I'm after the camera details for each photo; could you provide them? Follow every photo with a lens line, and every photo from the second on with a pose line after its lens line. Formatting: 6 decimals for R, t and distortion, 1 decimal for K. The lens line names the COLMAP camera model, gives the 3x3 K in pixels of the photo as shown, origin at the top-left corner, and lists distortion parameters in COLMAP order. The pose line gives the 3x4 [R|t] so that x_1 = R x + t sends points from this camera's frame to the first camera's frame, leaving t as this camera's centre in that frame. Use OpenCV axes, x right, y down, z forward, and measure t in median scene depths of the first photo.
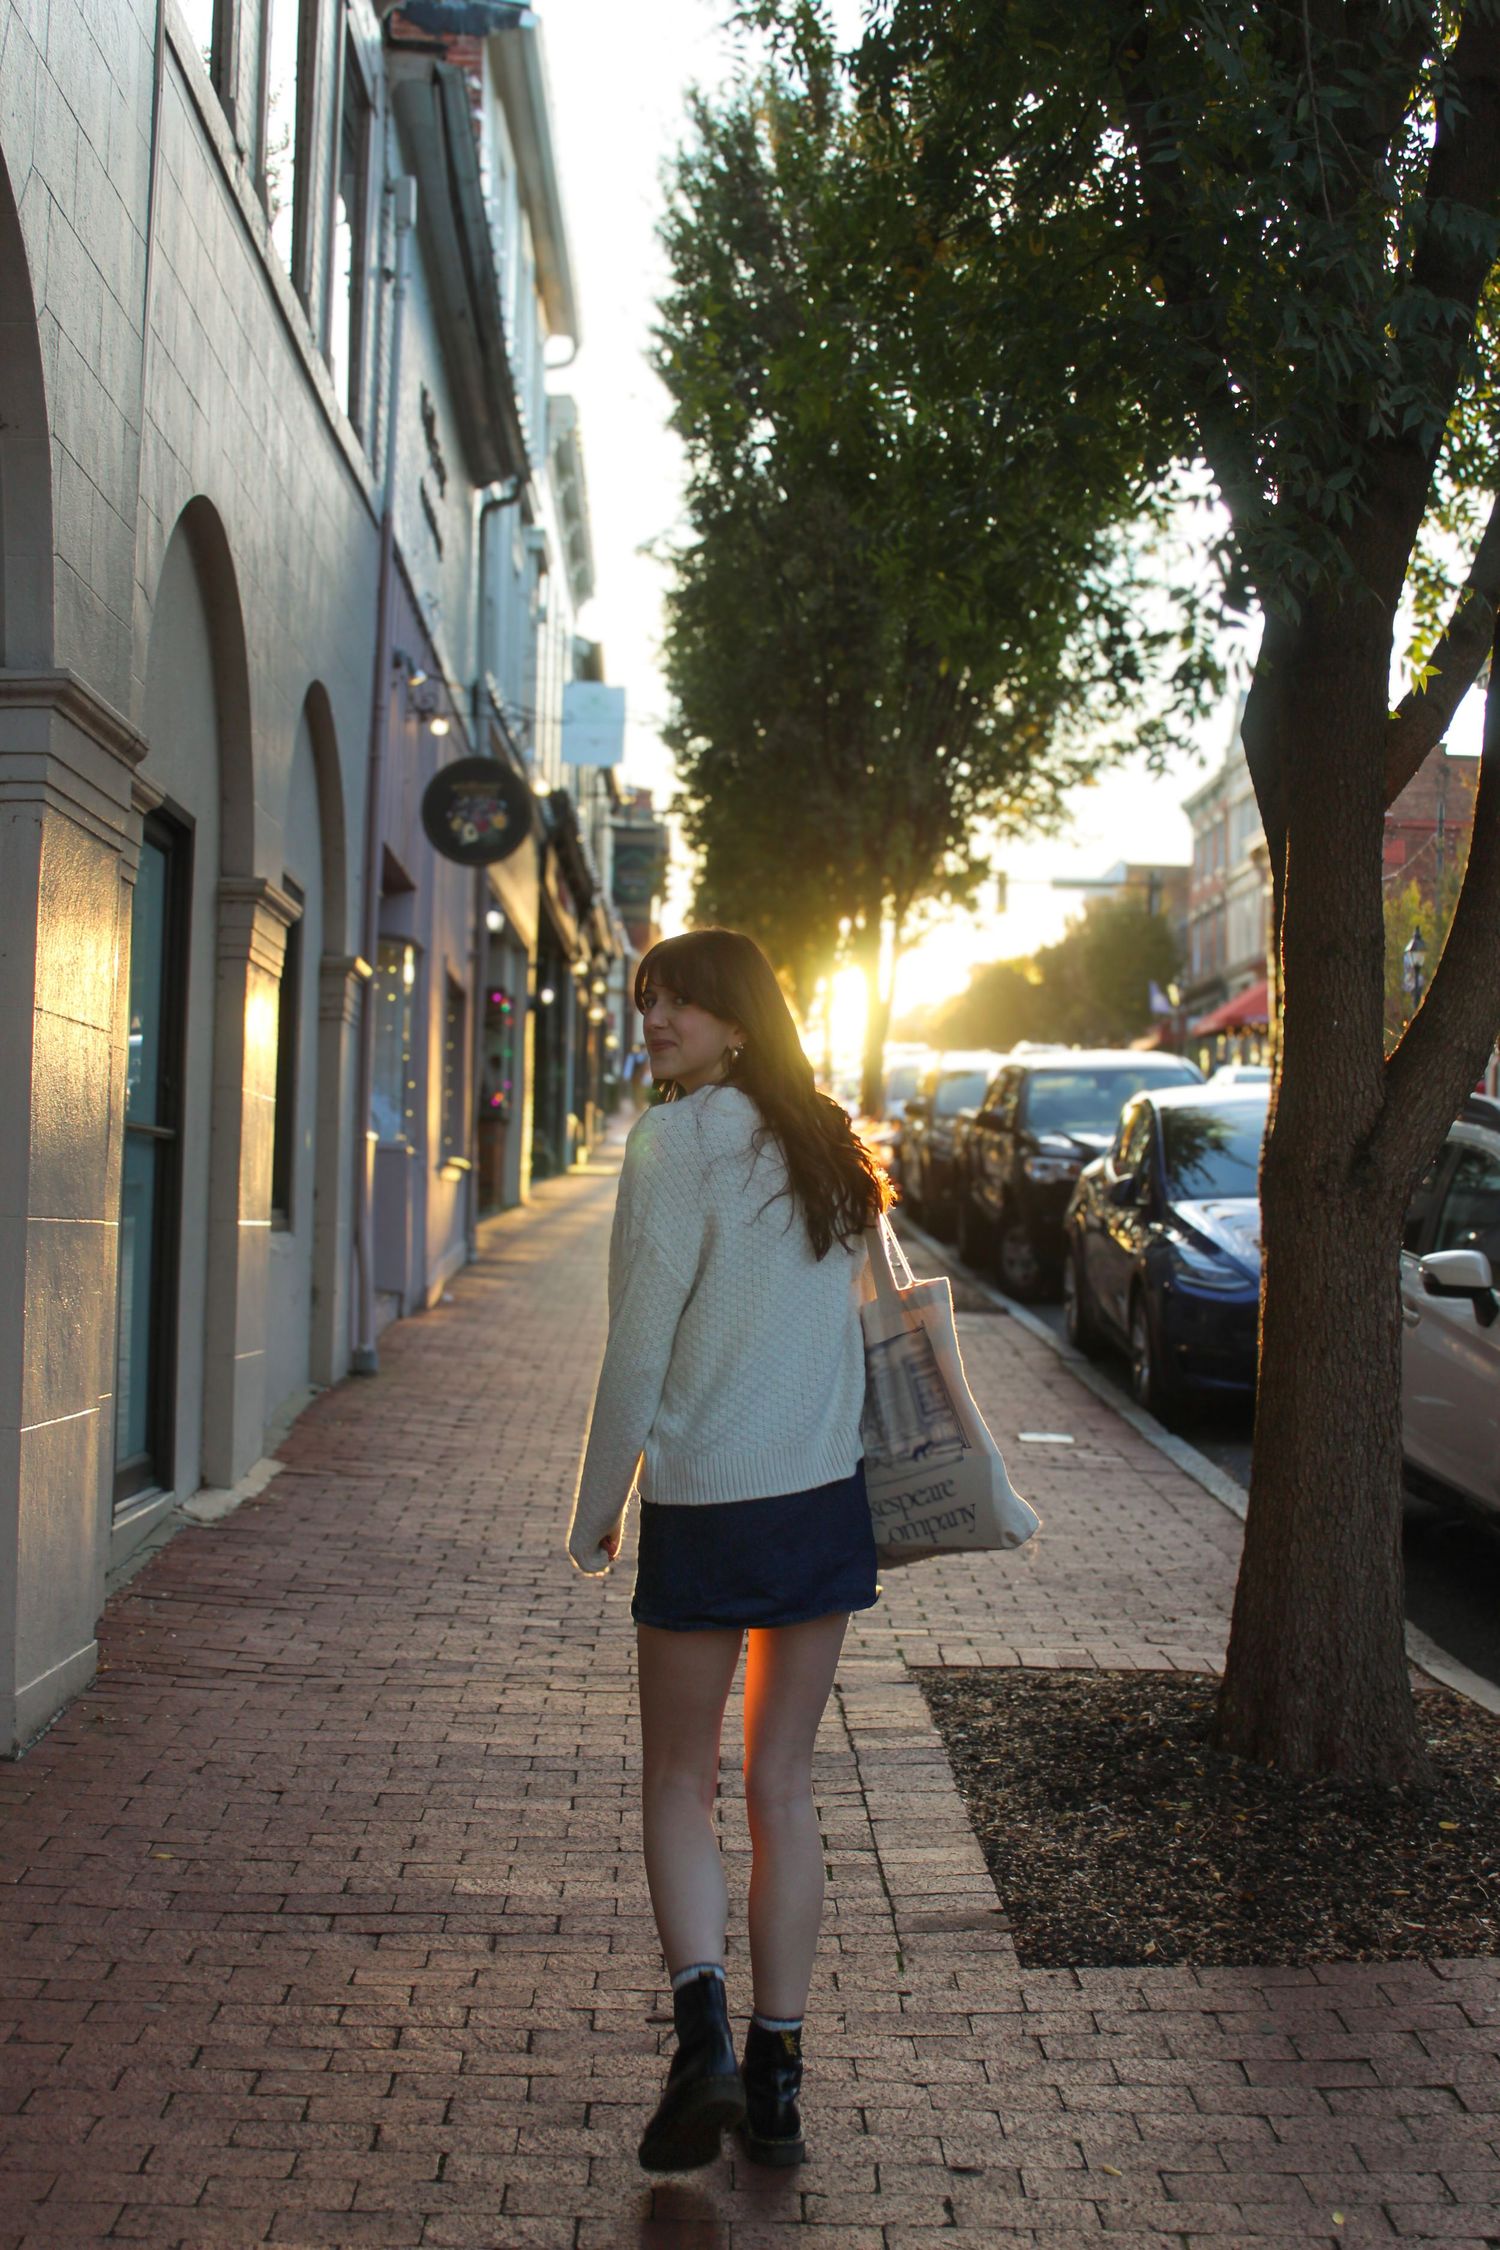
lens RADIAL K [[2806.7, 0, 765.1], [0, 2806.7, 1113.4], [0, 0, 1]] dist [-0.038481, 0.000000]
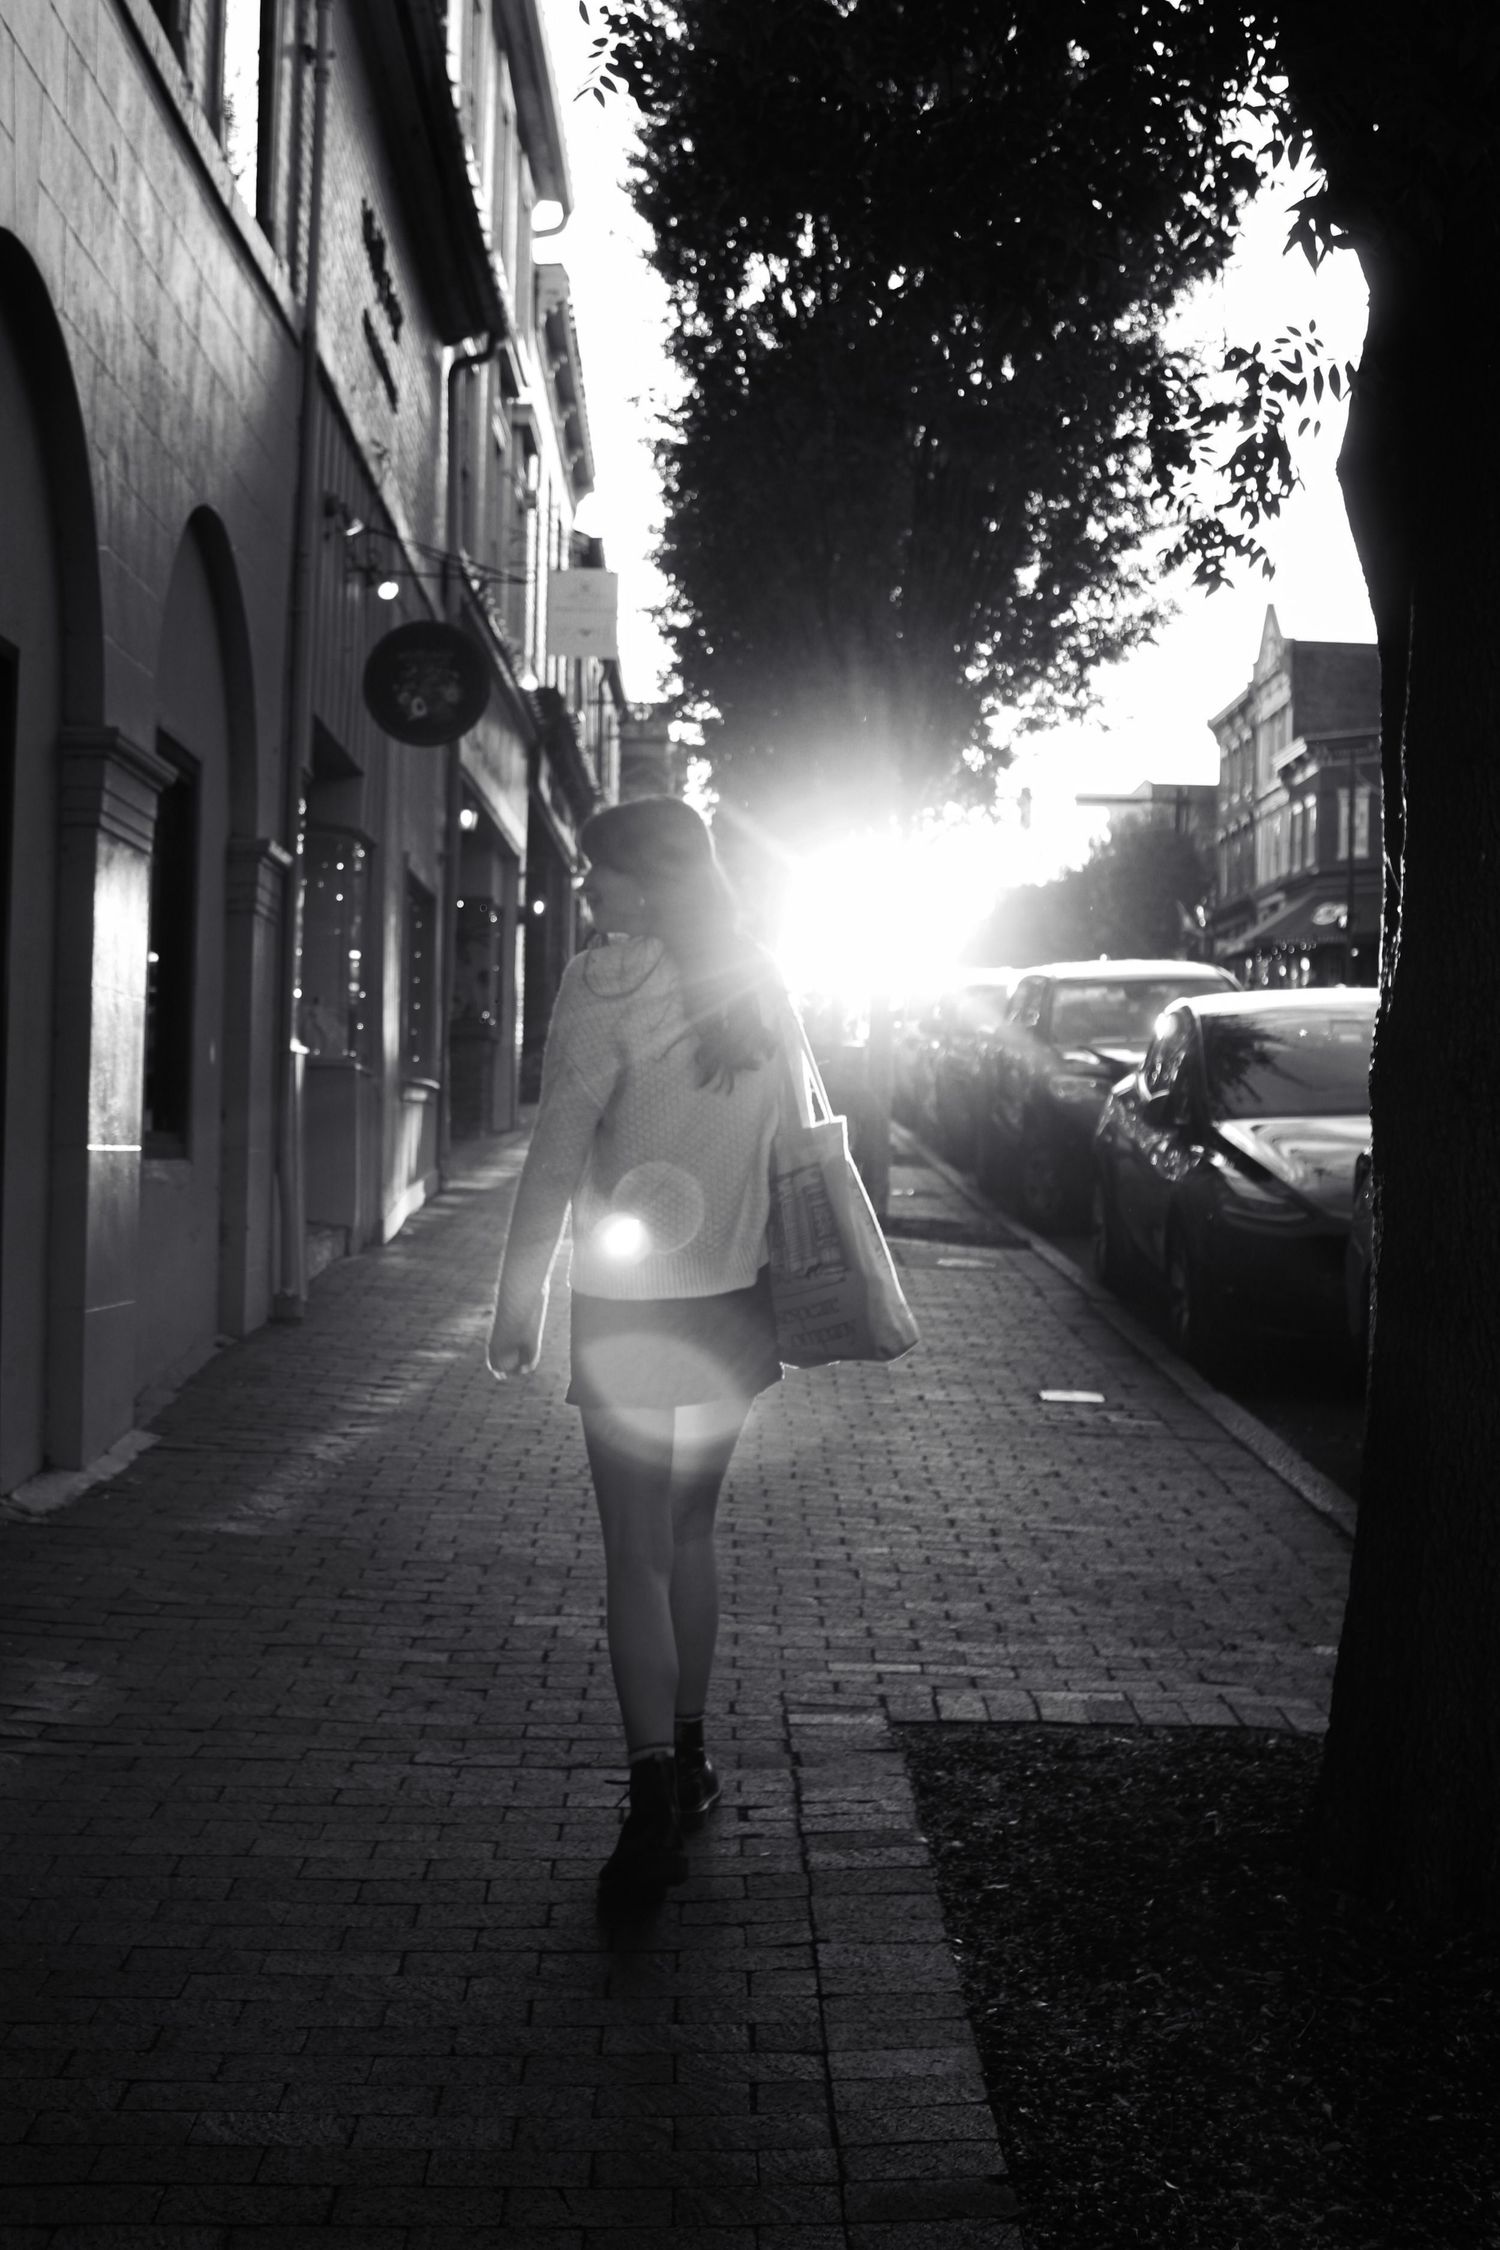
lens RADIAL K [[2806.7, 0, 732.9], [0, 2806.7, 1134.8], [0, 0, 1]] dist [-0.038481, 0.000000]
pose [[0.999794, -0.003197, -0.020042, 0.016735], [0.003873, 0.999422, 0.033762, 0.007638], [0.019923, -0.033832, 0.999229, 0.170692]]
